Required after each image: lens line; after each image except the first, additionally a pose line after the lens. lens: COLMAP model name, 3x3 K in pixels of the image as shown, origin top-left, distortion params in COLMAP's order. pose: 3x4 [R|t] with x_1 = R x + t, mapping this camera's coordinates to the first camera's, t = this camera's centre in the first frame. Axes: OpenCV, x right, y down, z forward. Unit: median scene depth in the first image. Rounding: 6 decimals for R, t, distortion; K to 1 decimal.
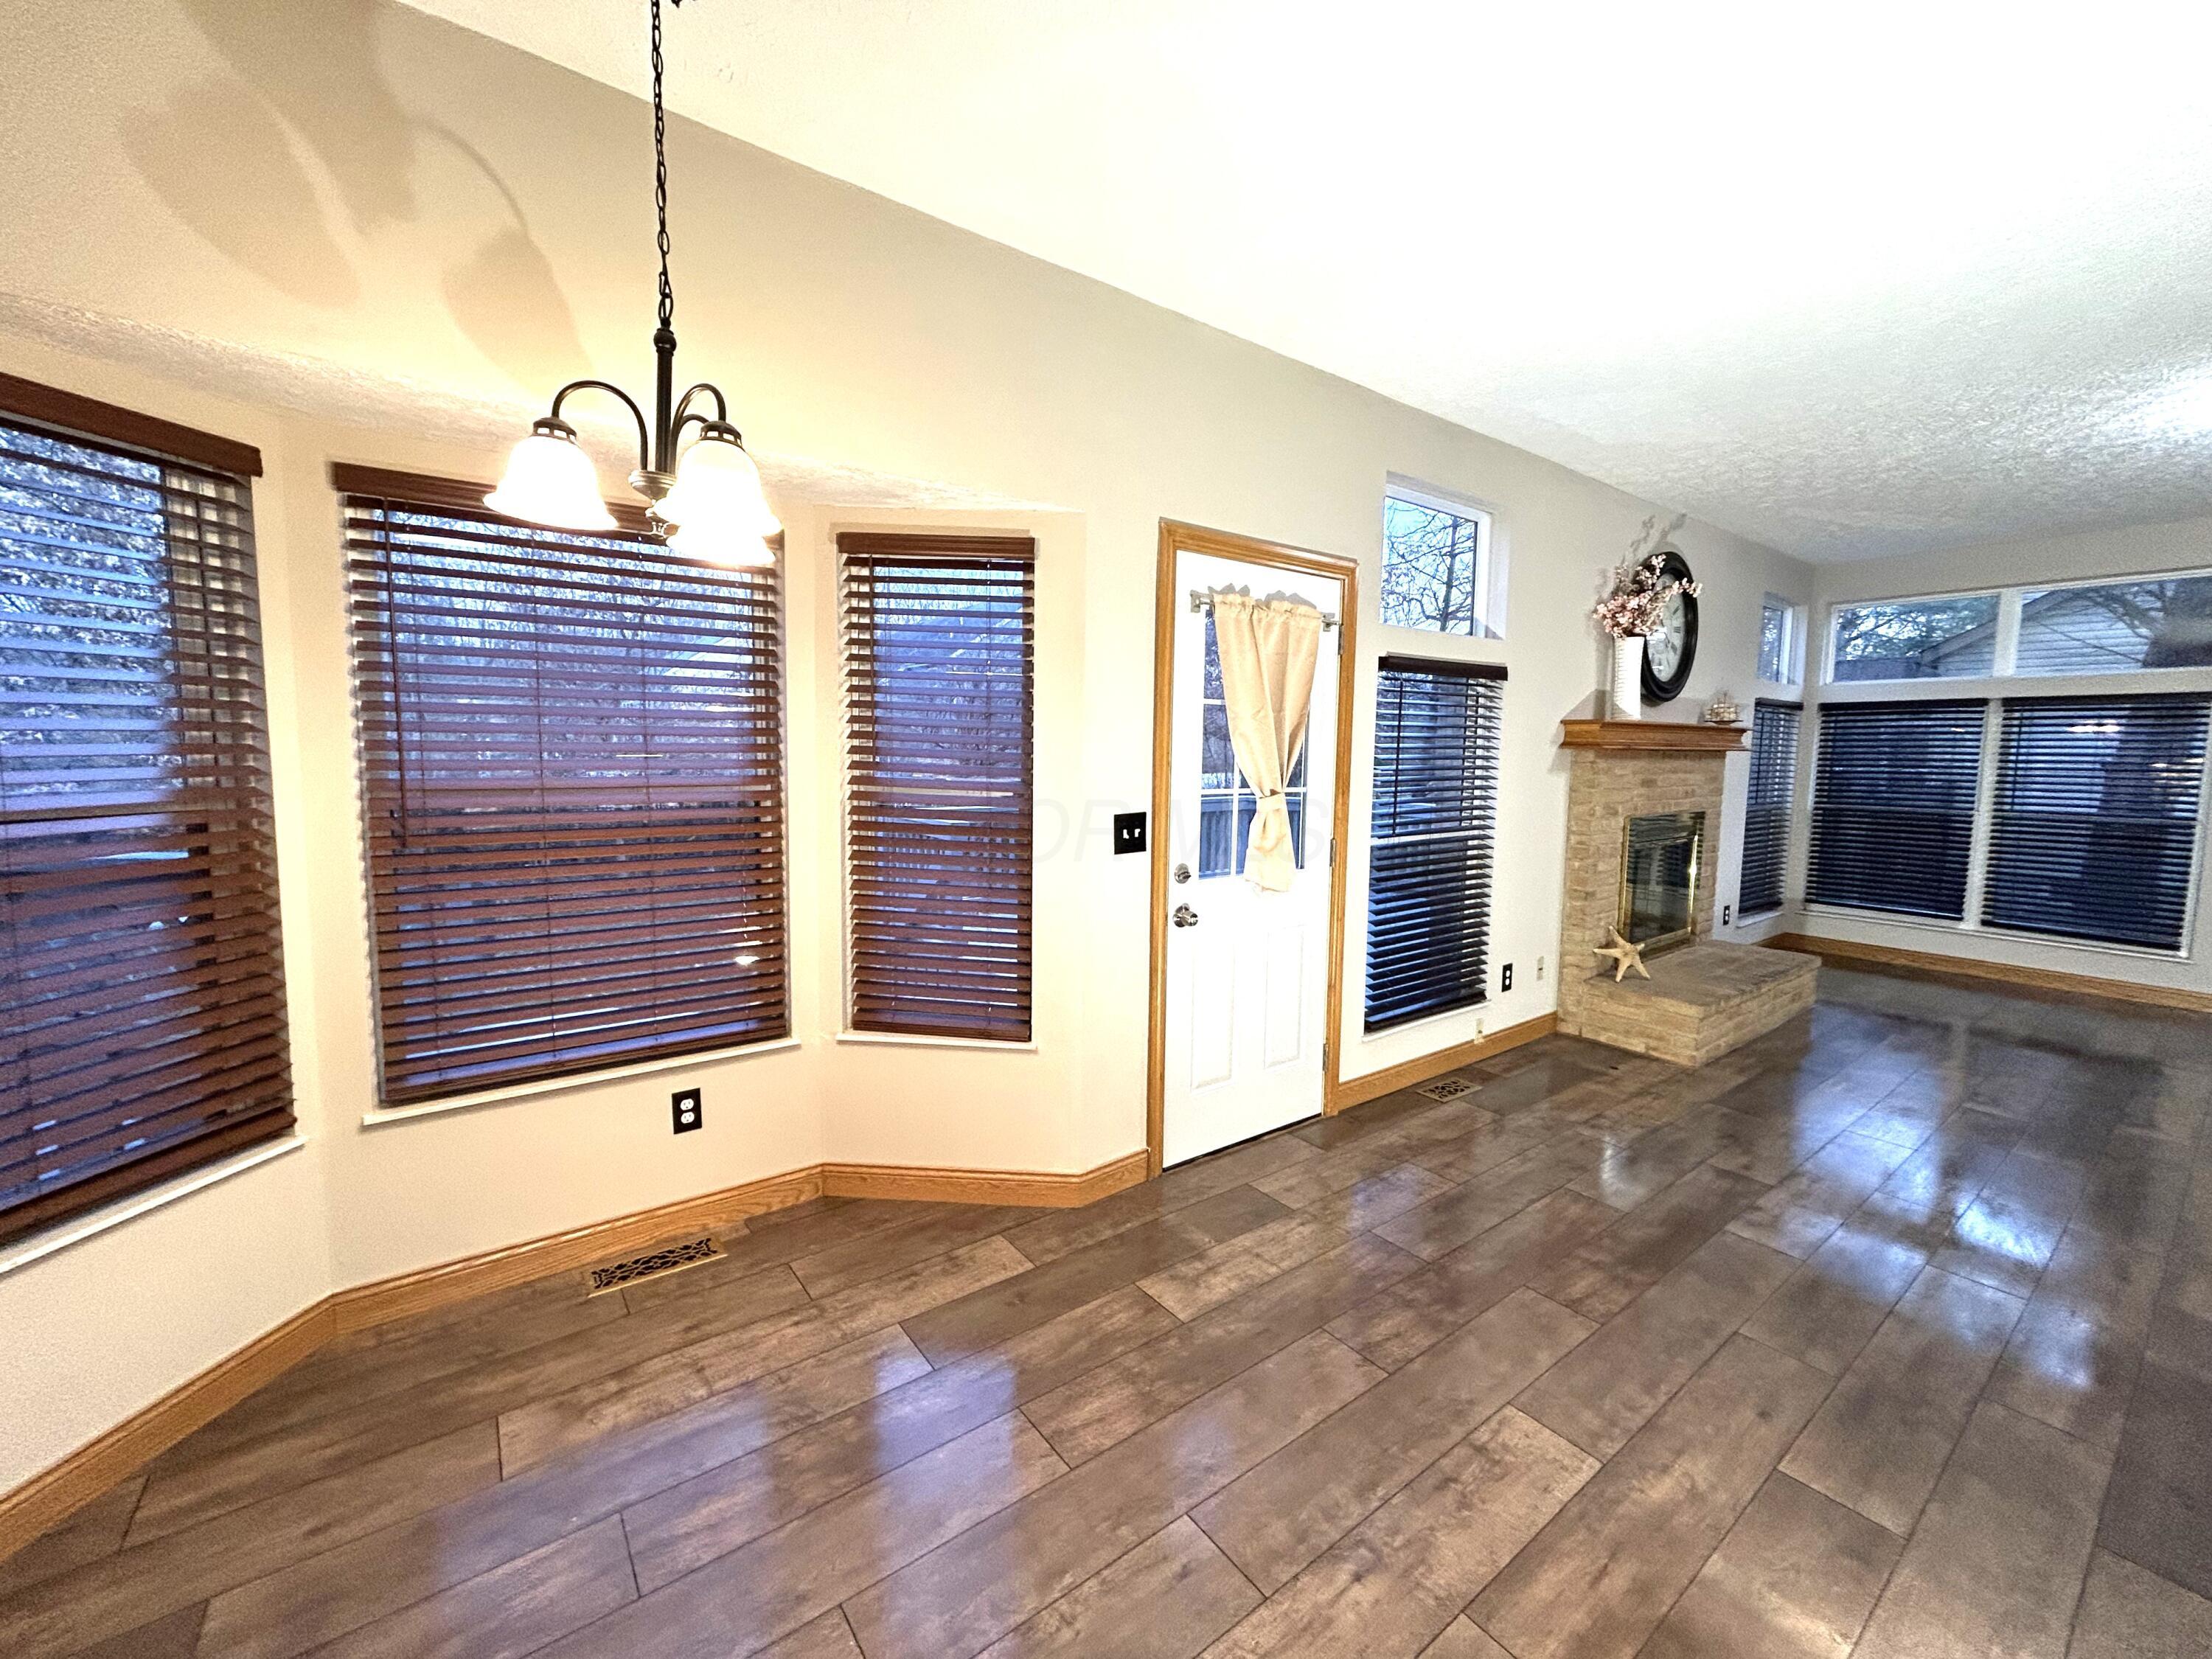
lens RADIAL K [[897.9, 0, 1095.5], [0, 897.9, 825.7], [0, 0, 1]] dist [0.000668, 0.000747]
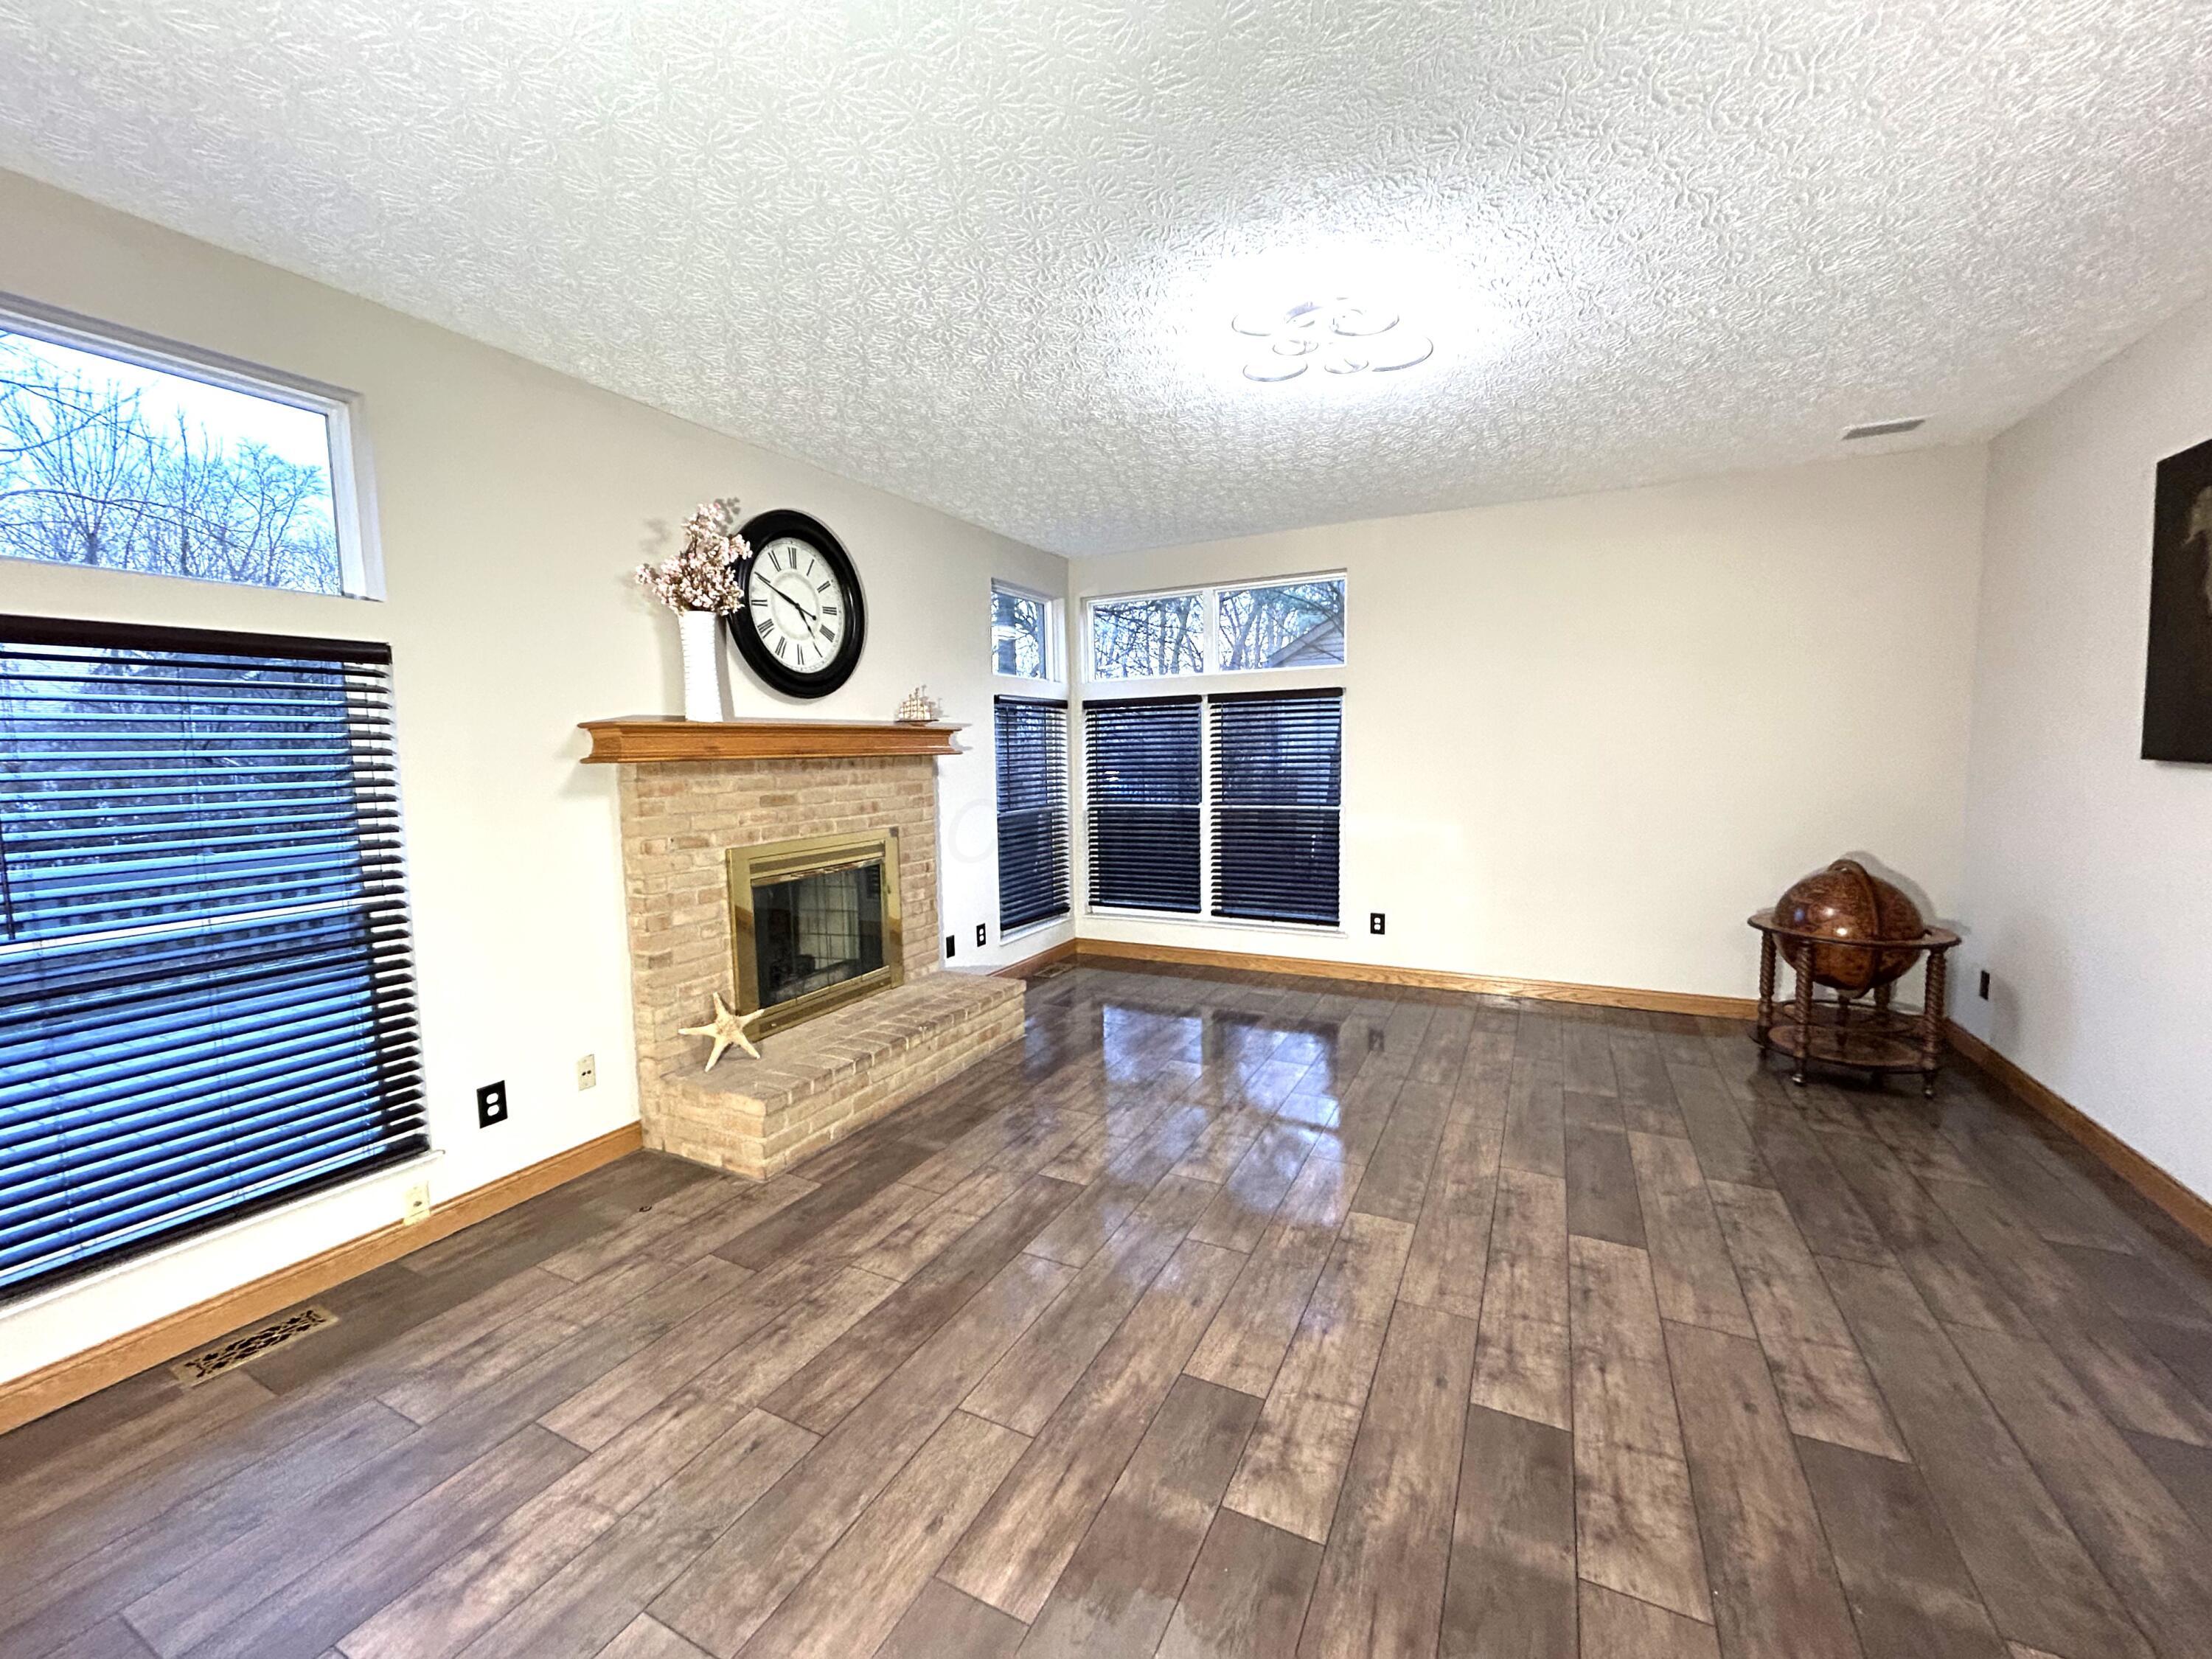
lens RADIAL K [[897.9, 0, 1095.5], [0, 897.9, 825.7], [0, 0, 1]] dist [0.000668, 0.000747]
pose [[0.896517, -0.065739, 0.438104, 0.530079], [0.067140, 0.997668, 0.012311, -0.016954], [-0.437891, 0.018377, 0.898840, 0.170529]]
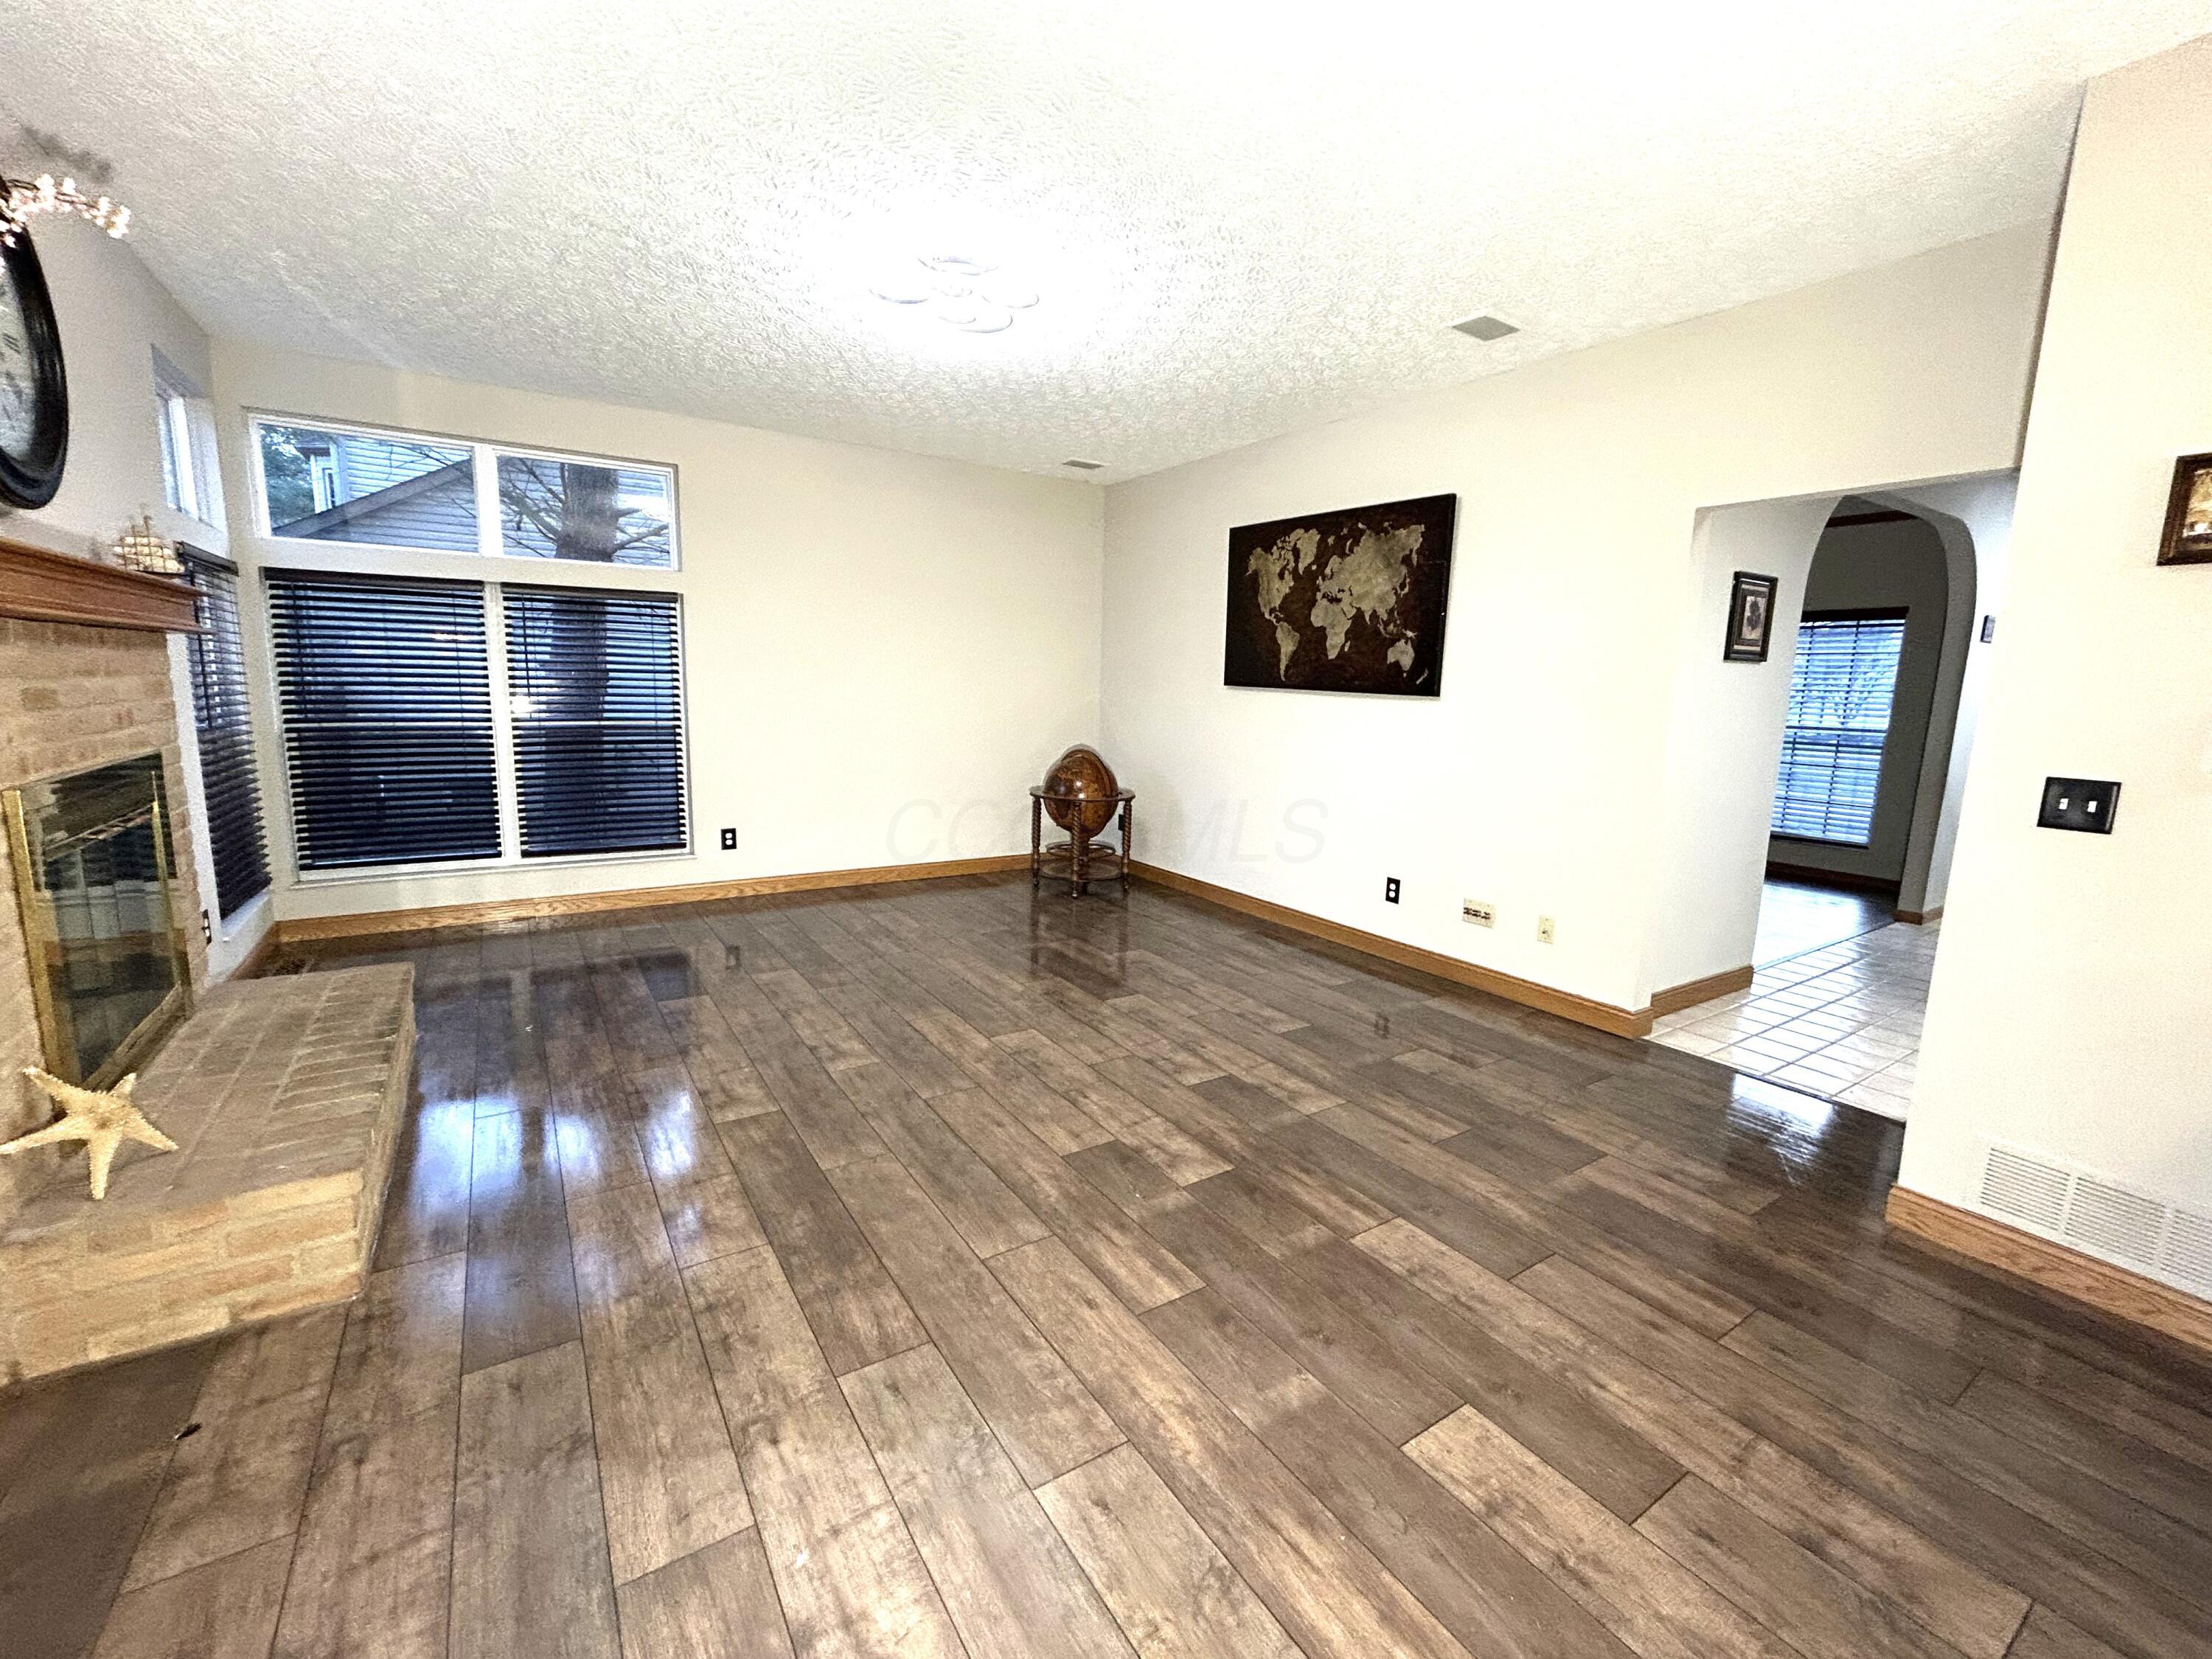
lens RADIAL K [[918.7, 0, 1115.8], [0, 918.7, 829.1], [0, 0, 1]] dist [0.001850, 0.000402]
pose [[0.056939, -0.167536, 0.984220, 0.215686], [0.062864, 0.984465, 0.163941, -0.027464], [-0.996397, 0.052537, 0.066586, 0.483515]]
